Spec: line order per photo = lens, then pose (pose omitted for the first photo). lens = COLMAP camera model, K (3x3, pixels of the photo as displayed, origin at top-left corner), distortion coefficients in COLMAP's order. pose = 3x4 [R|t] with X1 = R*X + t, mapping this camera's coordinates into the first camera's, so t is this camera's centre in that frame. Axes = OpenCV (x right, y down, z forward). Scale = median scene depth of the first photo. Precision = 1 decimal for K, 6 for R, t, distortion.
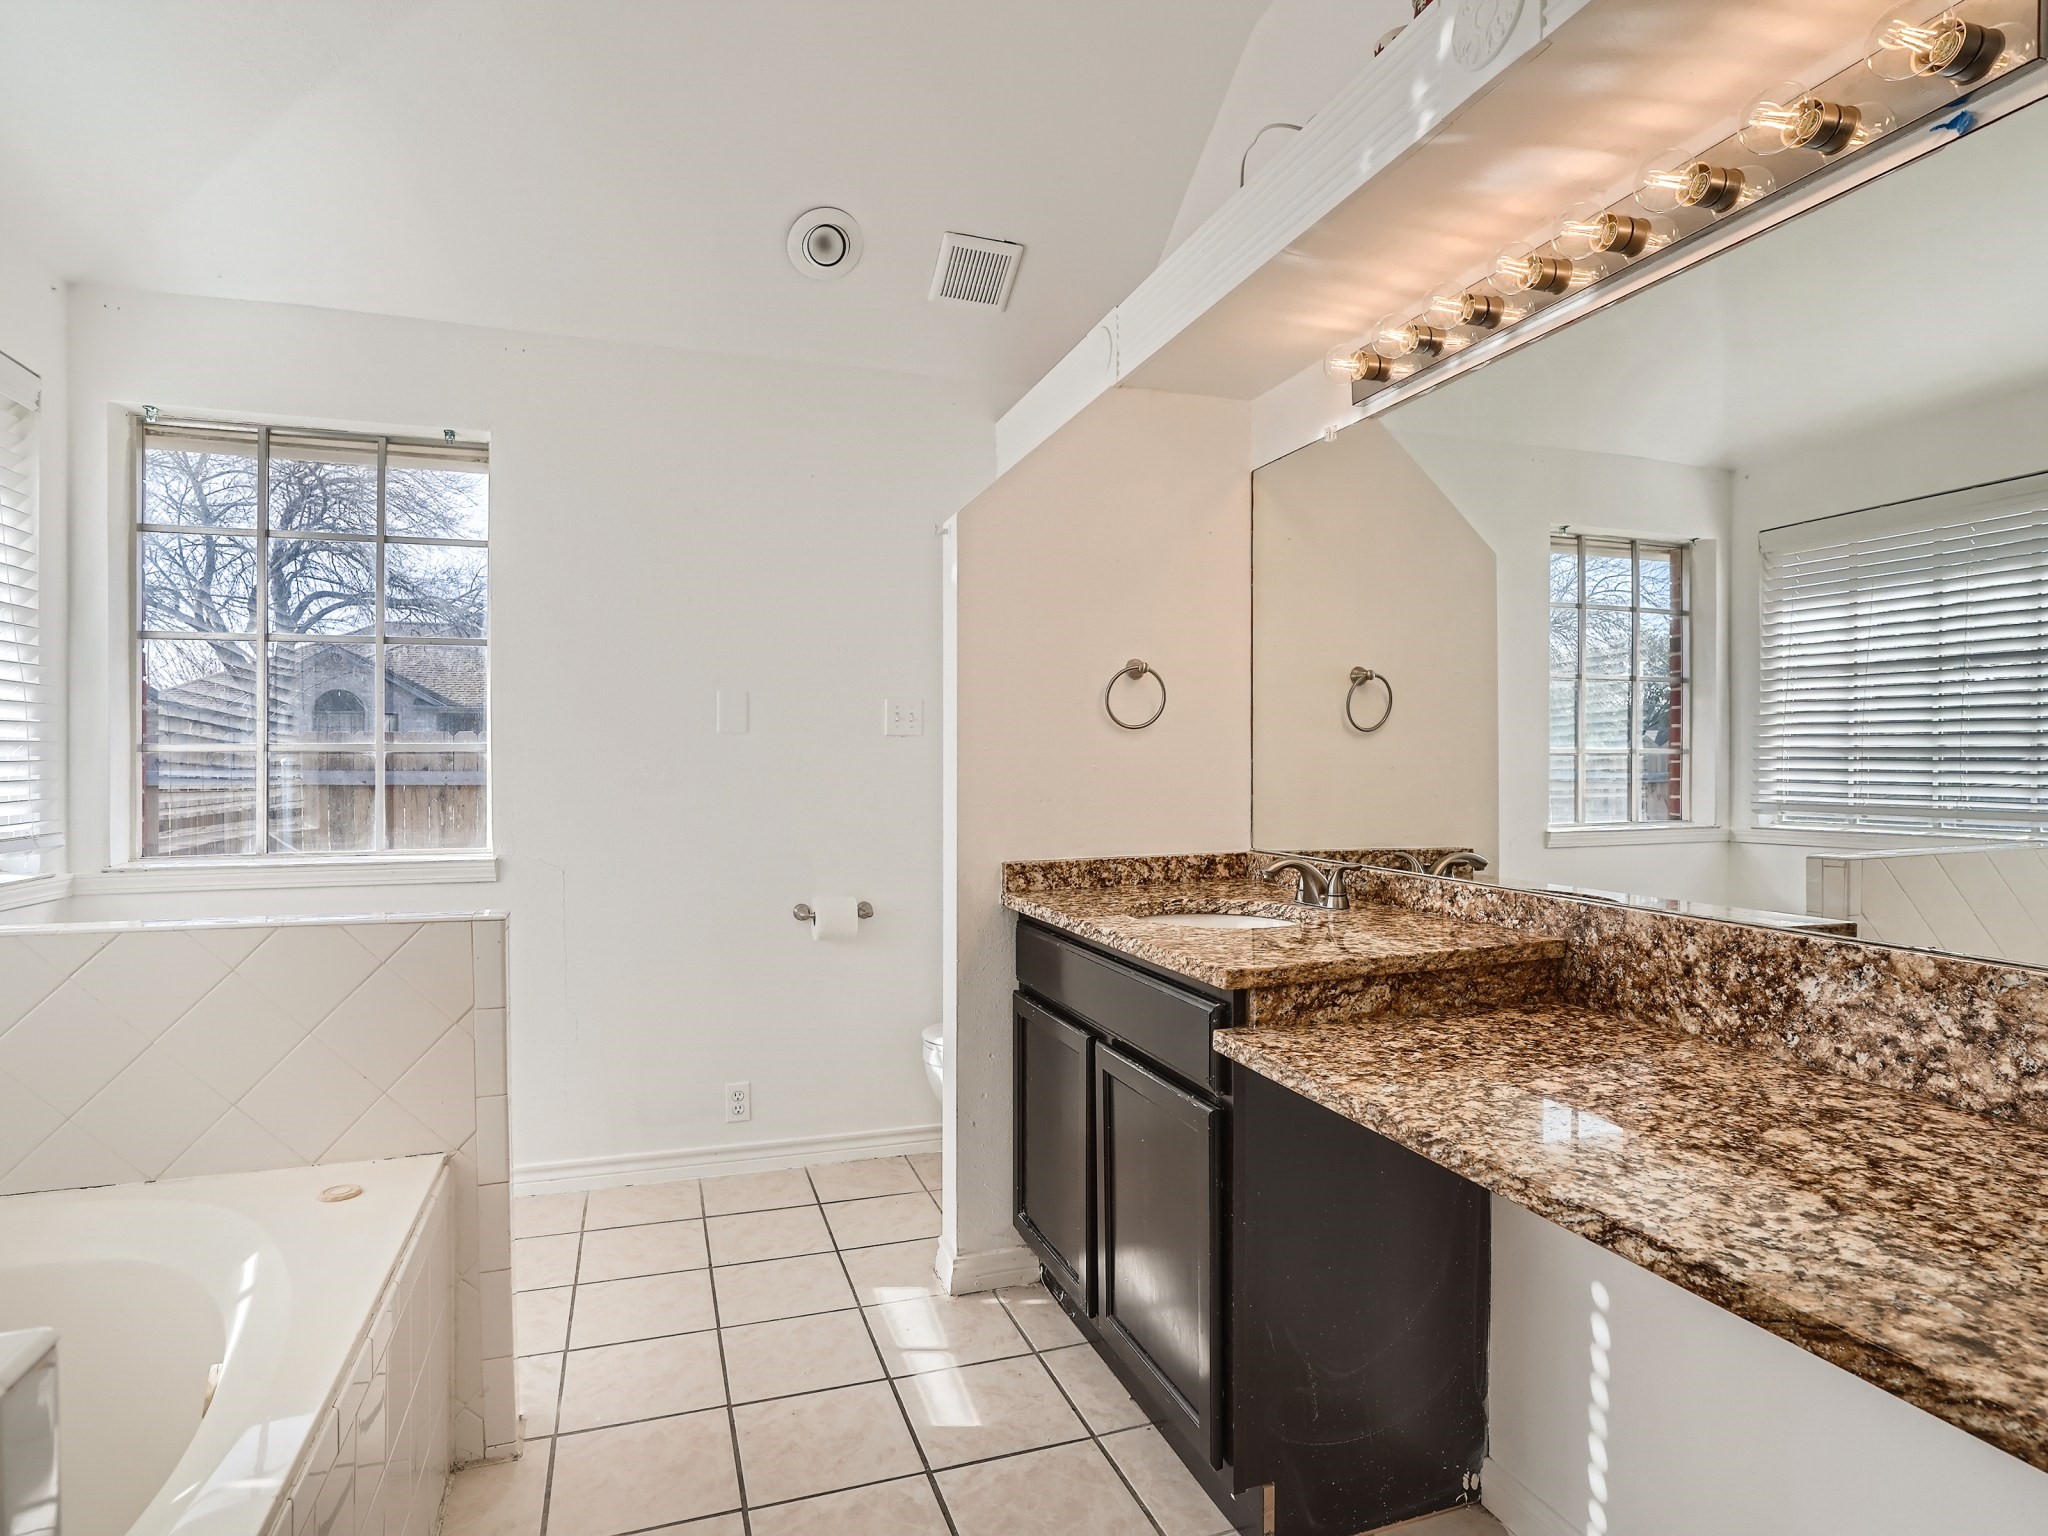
lens RADIAL K [[1148.1, 0, 1025.9], [0, 1148.1, 767.4], [0, 0, 1]] dist [-0.002601, -0.000993]
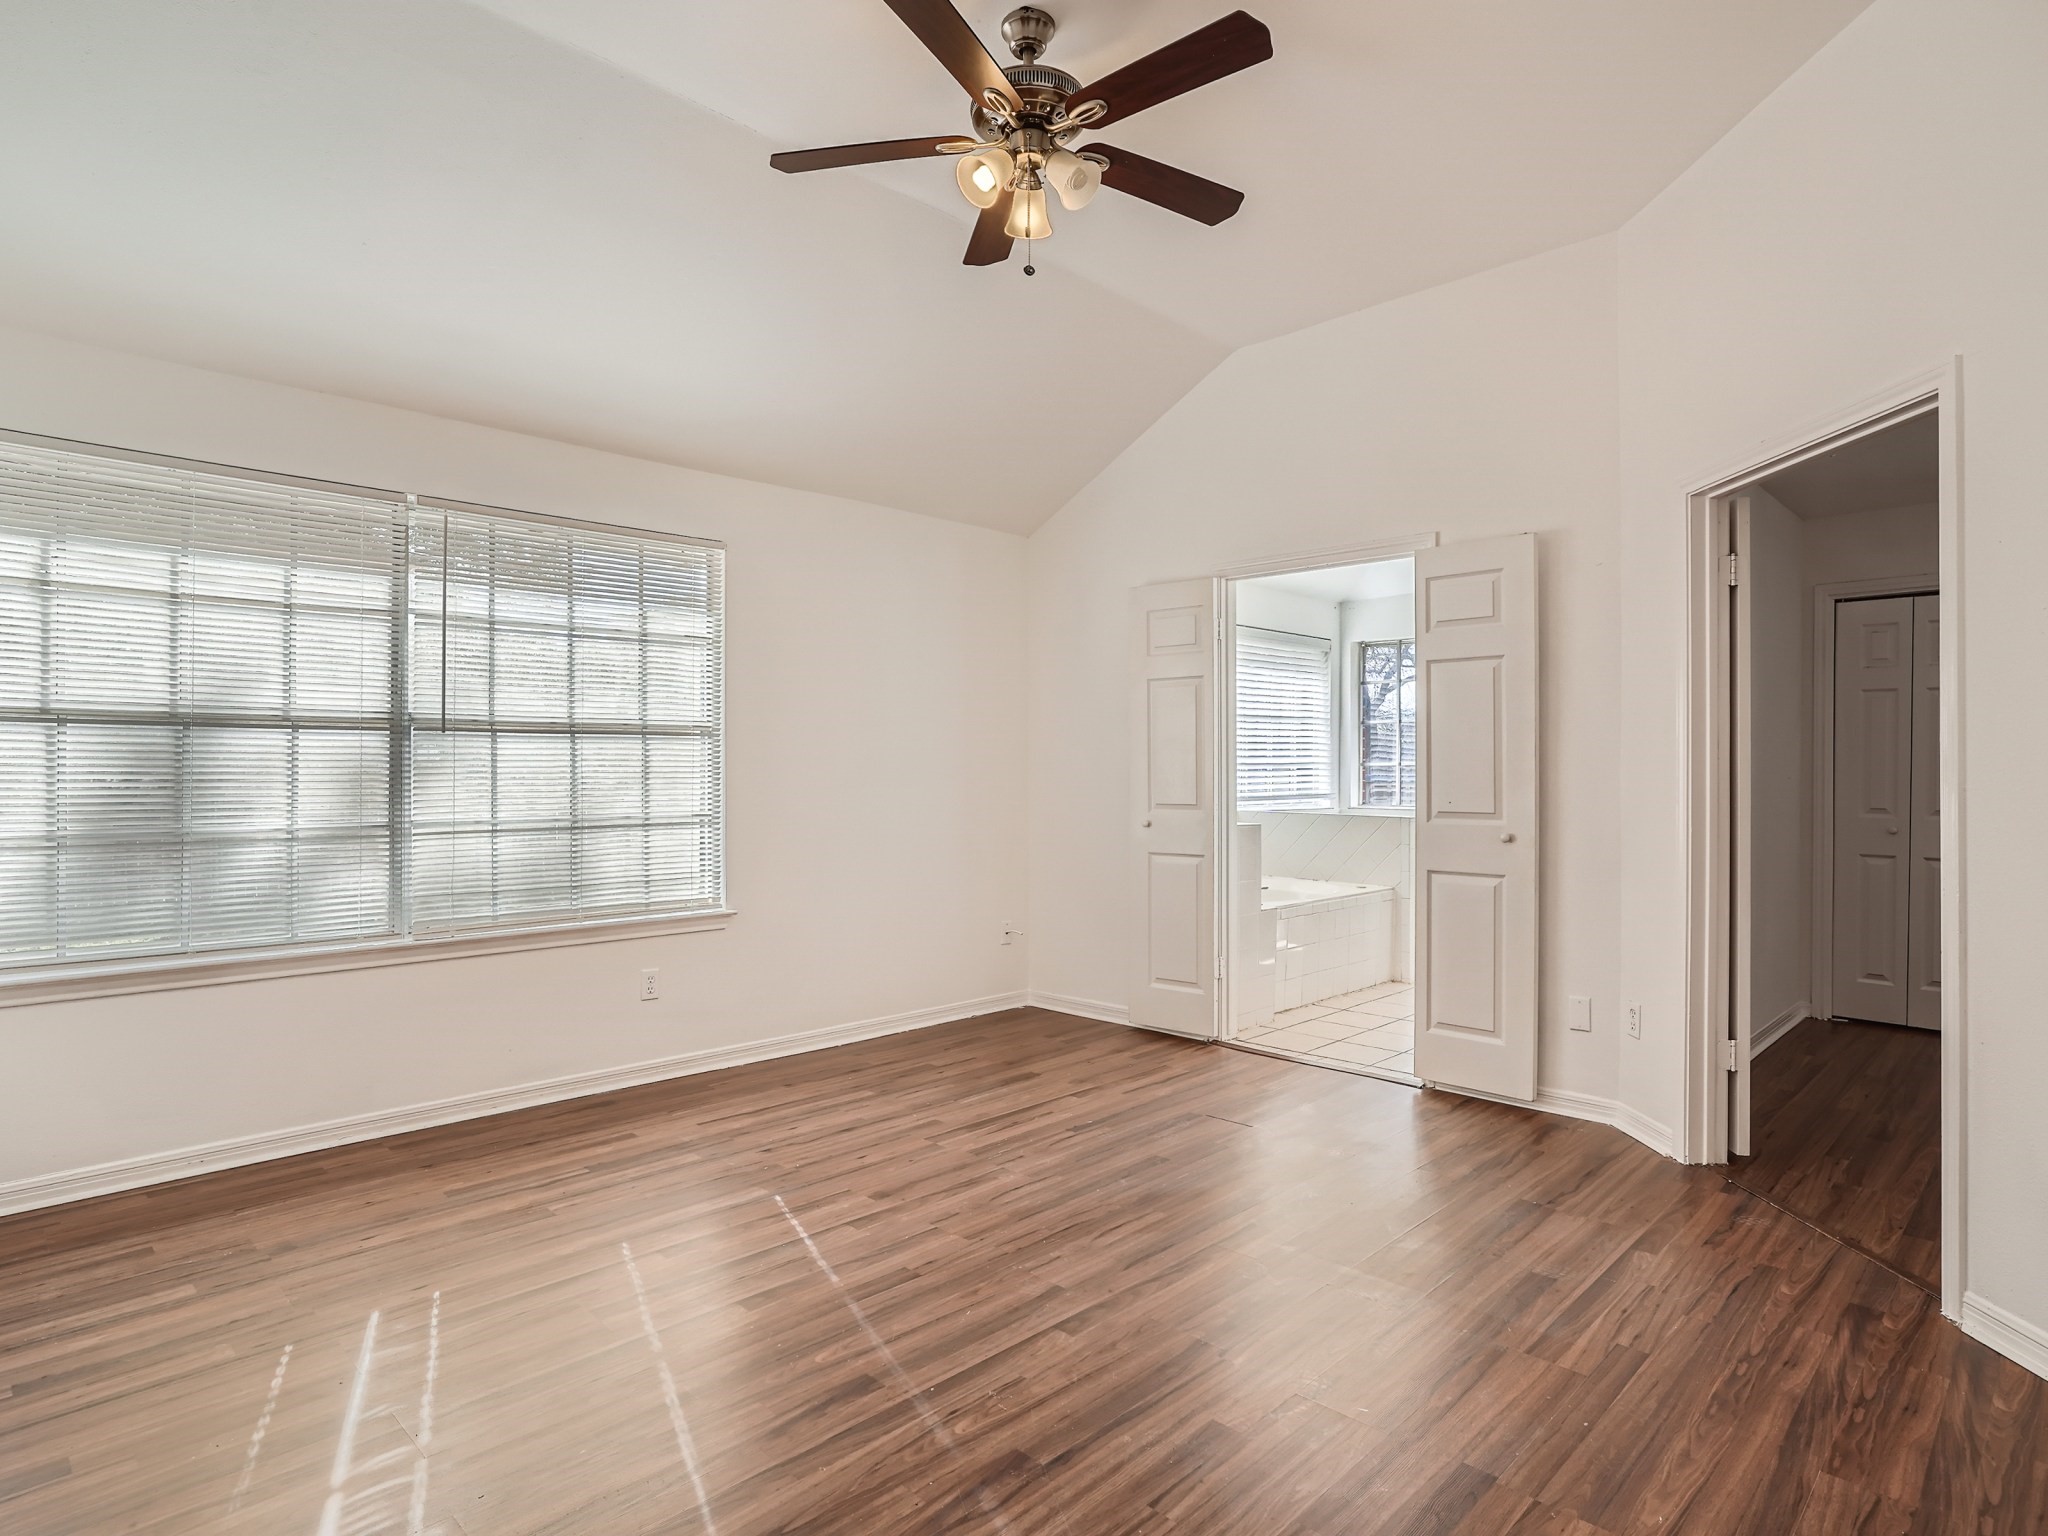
lens RADIAL K [[1148.1, 0, 1033.8], [0, 1148.1, 772.0], [0, 0, 1]] dist [-0.002601, -0.000993]
pose [[0.471210, -0.000741, -0.882020, 1.319157], [-0.001870, 0.999997, -0.001839, 0.007858], [0.882019, 0.002516, 0.471207, -1.021795]]
